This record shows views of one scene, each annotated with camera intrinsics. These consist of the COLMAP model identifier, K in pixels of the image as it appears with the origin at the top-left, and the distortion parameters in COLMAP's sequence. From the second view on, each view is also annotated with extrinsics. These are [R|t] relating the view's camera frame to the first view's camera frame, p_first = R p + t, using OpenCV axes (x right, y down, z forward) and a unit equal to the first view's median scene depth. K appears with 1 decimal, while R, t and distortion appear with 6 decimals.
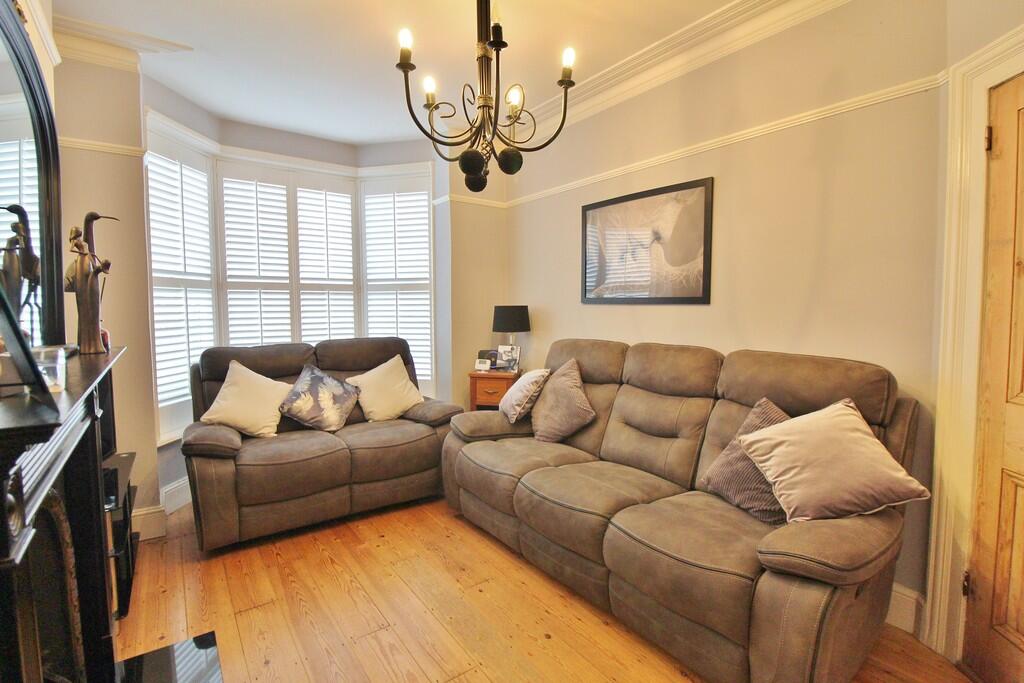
lens RADIAL K [[475.2, 0, 518.5], [0, 475.2, 345.2], [0, 0, 1]] dist [0.002252, -0.001741]
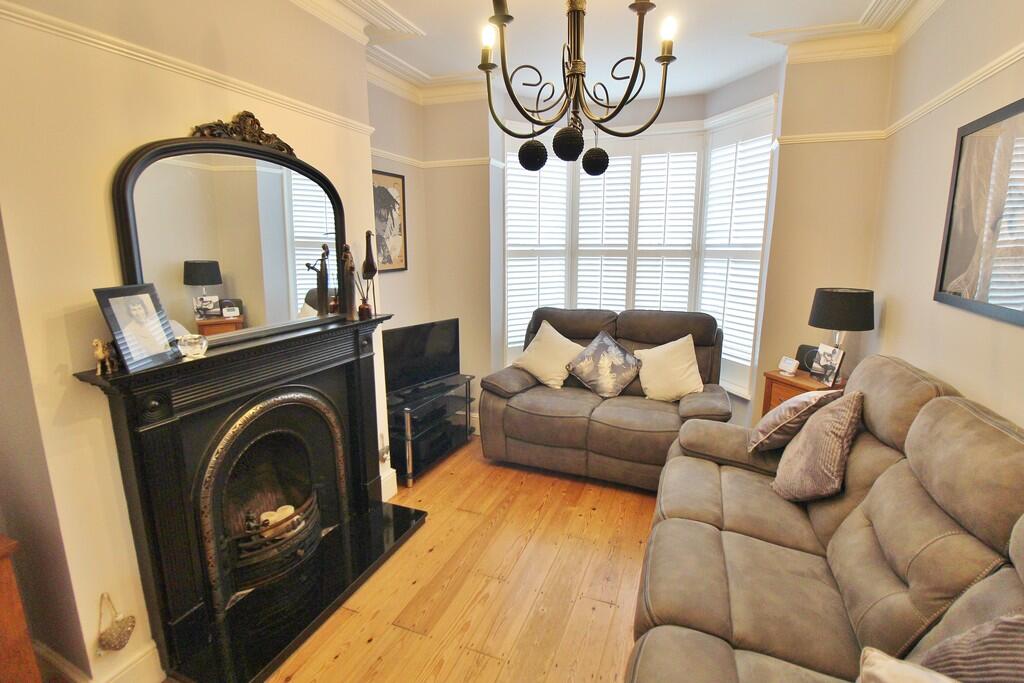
lens RADIAL K [[475.2, 0, 516.5], [0, 475.2, 340.5], [0, 0, 1]] dist [0.002252, -0.001741]
pose [[0.534261, 0.172196, -0.827595, 0.350389], [-0.071768, 0.984737, 0.158562, -0.096238], [0.842267, -0.025319, 0.538465, 0.251918]]
